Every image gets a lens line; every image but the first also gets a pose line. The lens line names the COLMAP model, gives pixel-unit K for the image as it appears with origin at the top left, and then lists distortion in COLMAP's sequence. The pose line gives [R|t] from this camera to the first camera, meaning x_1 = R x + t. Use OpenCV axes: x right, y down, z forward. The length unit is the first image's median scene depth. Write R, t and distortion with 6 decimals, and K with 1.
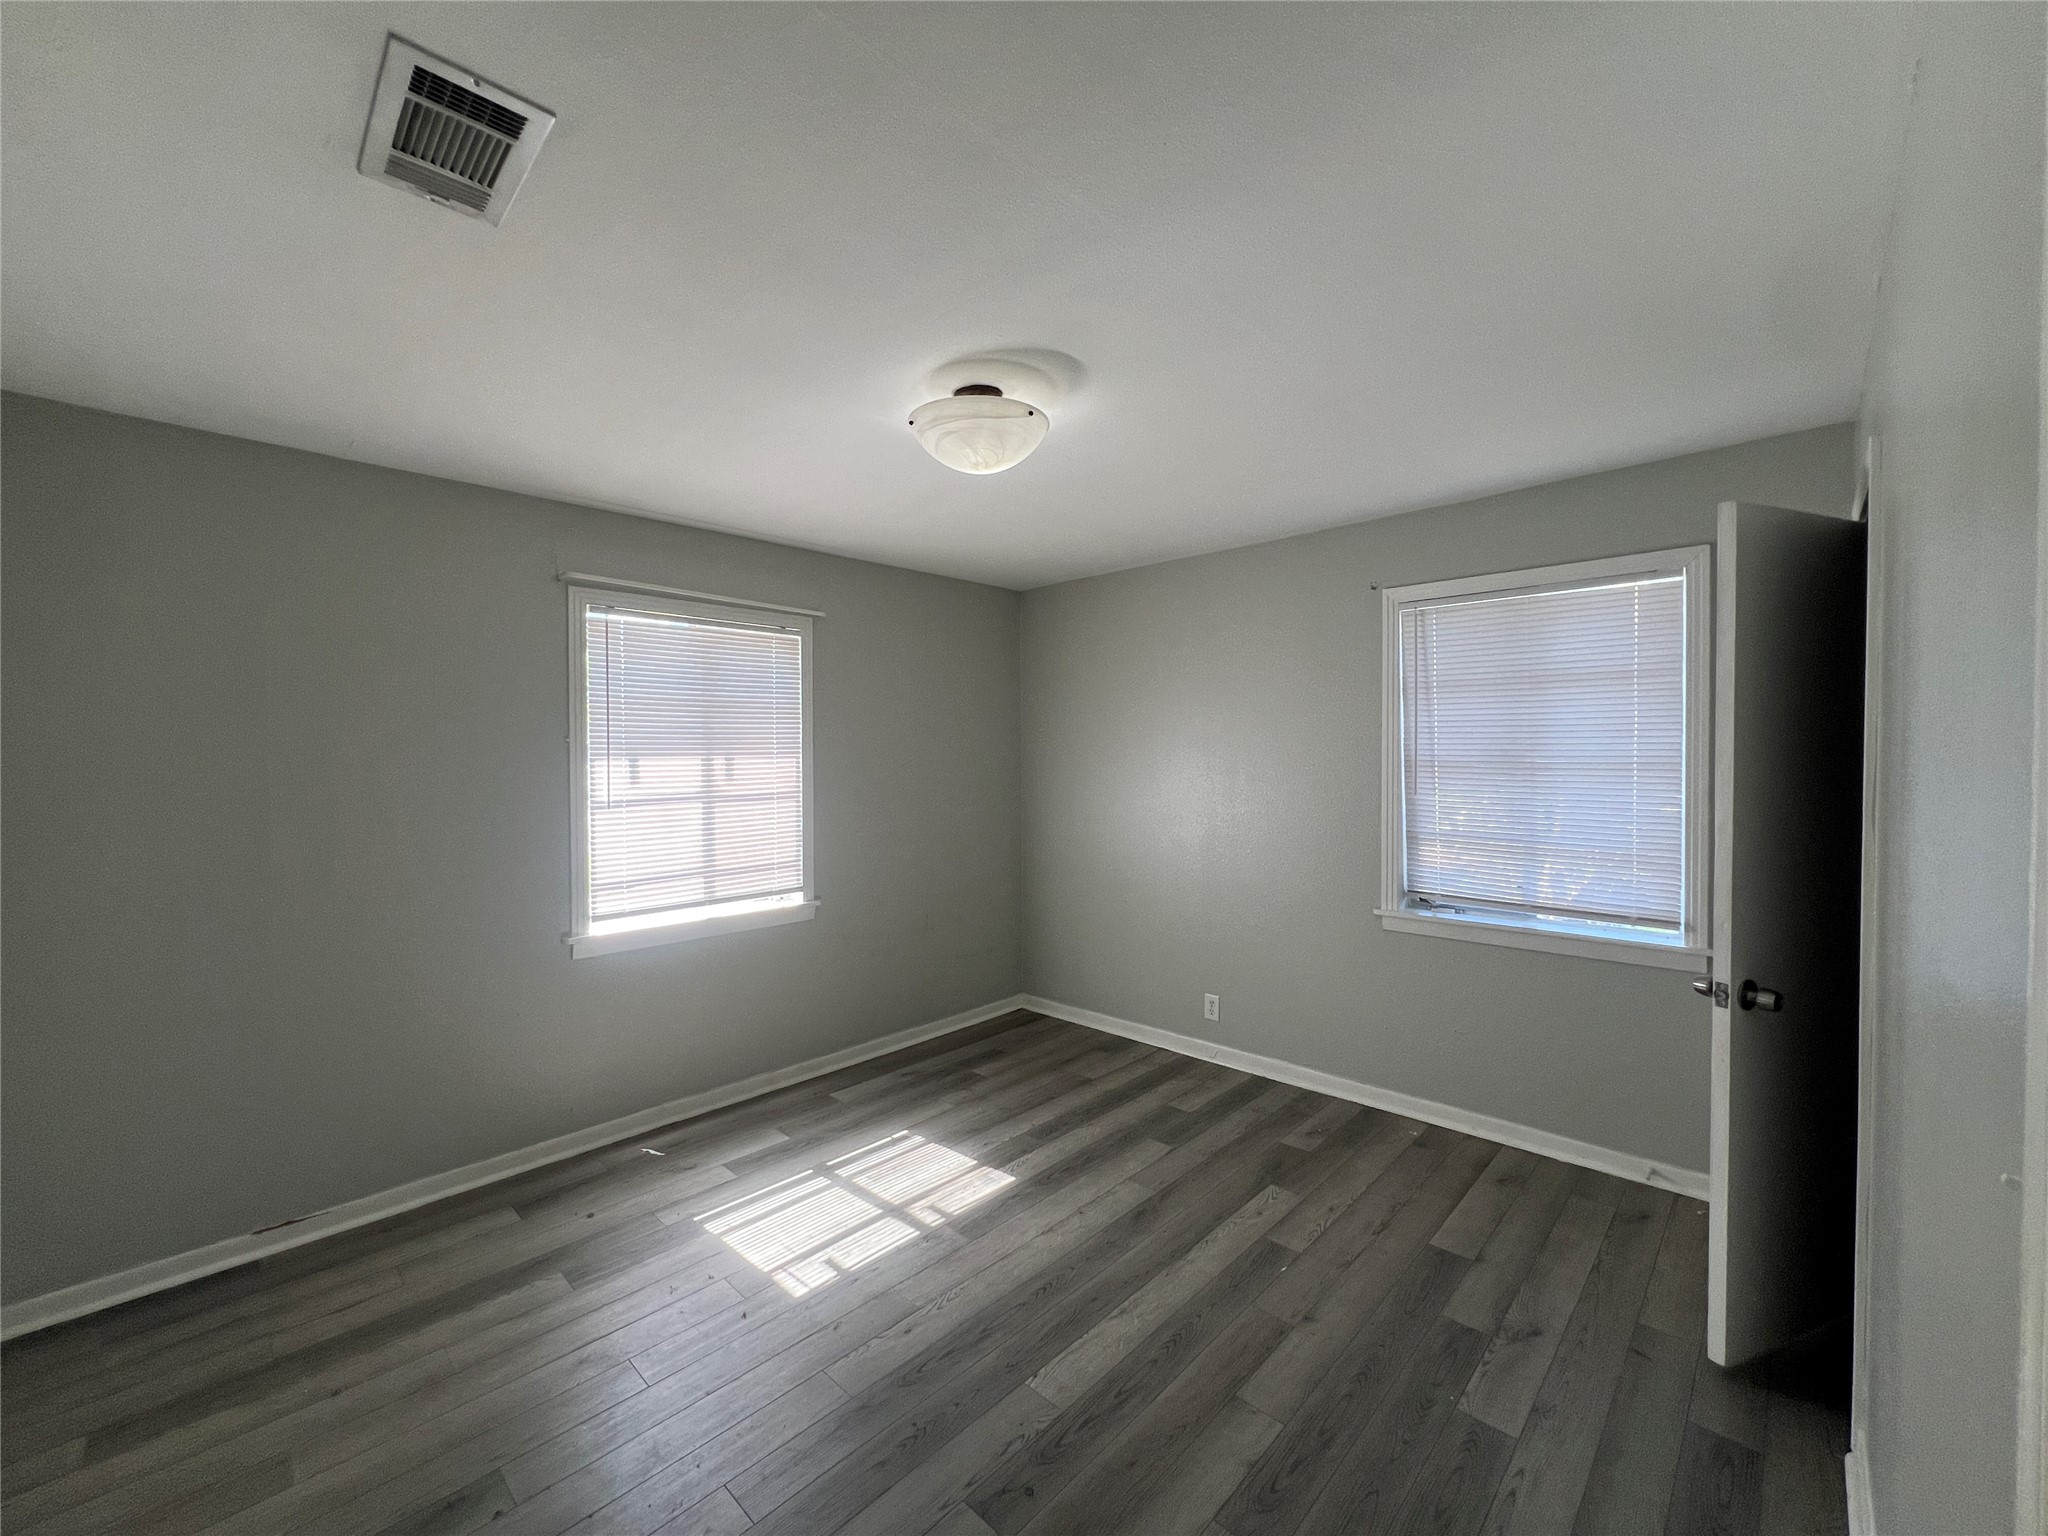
lens RADIAL K [[818.2, 0, 1023.2], [0, 818.2, 763.8], [0, 0, 1]] dist [-0.009231, 0.001598]
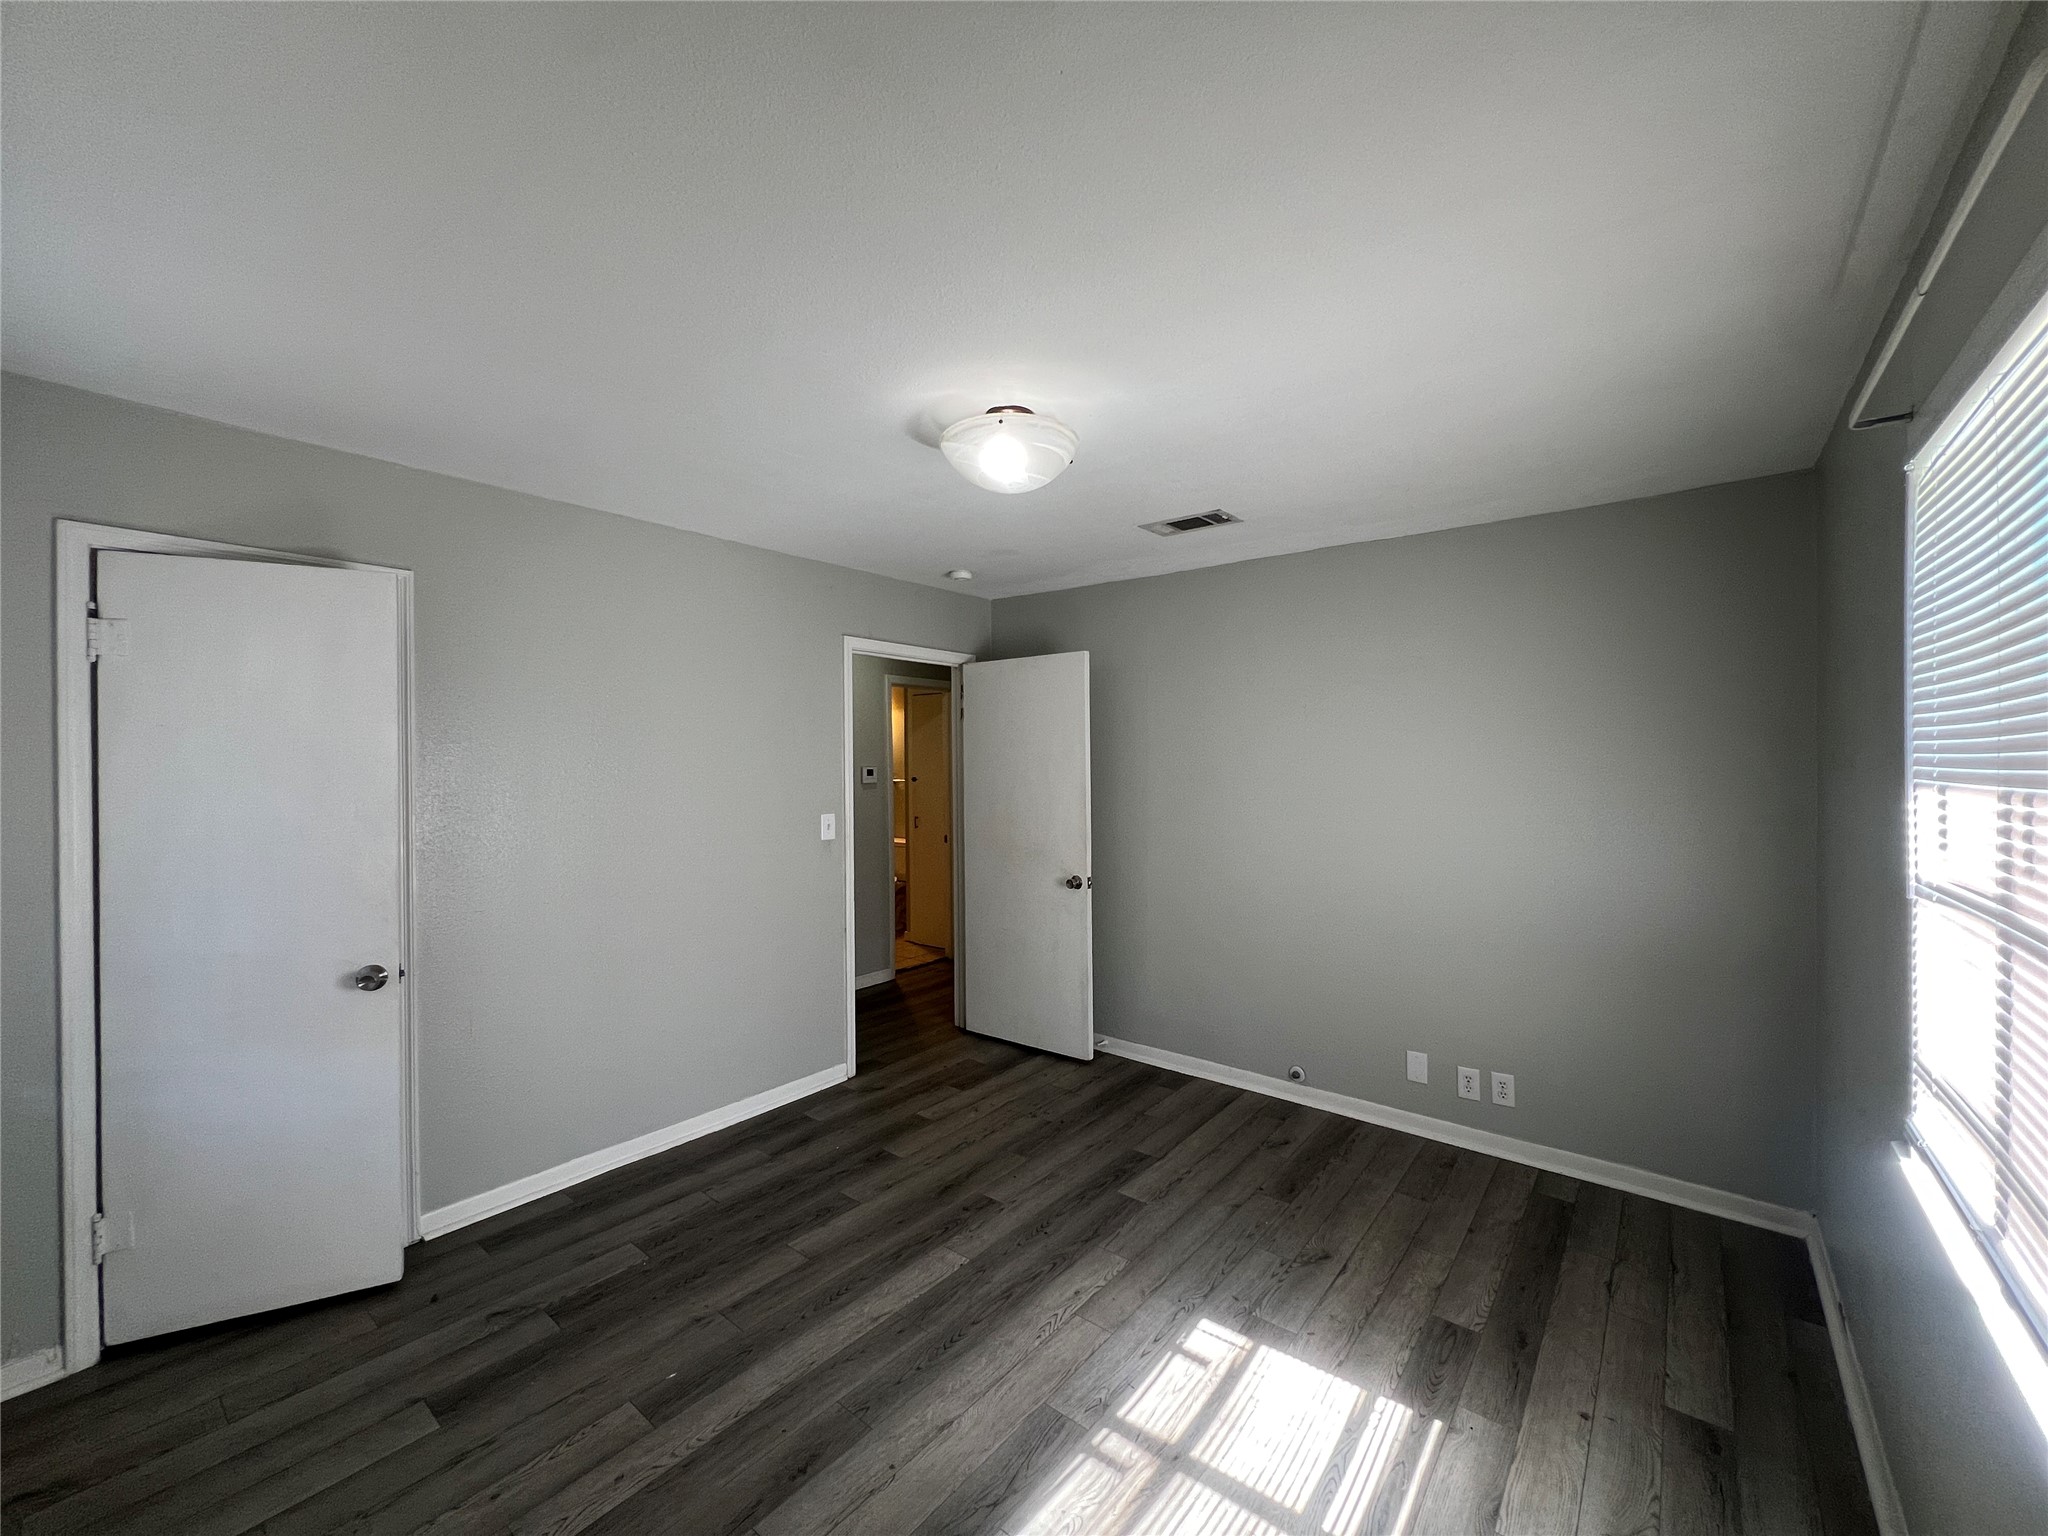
lens RADIAL K [[818.2, 0, 1027.8], [0, 818.2, 763.2], [0, 0, 1]] dist [-0.009231, 0.001598]
pose [[-0.995420, 0.008718, -0.095200, 0.022416], [0.007032, 0.999813, 0.018036, -0.040625], [0.095339, 0.017284, -0.995295, 1.921373]]
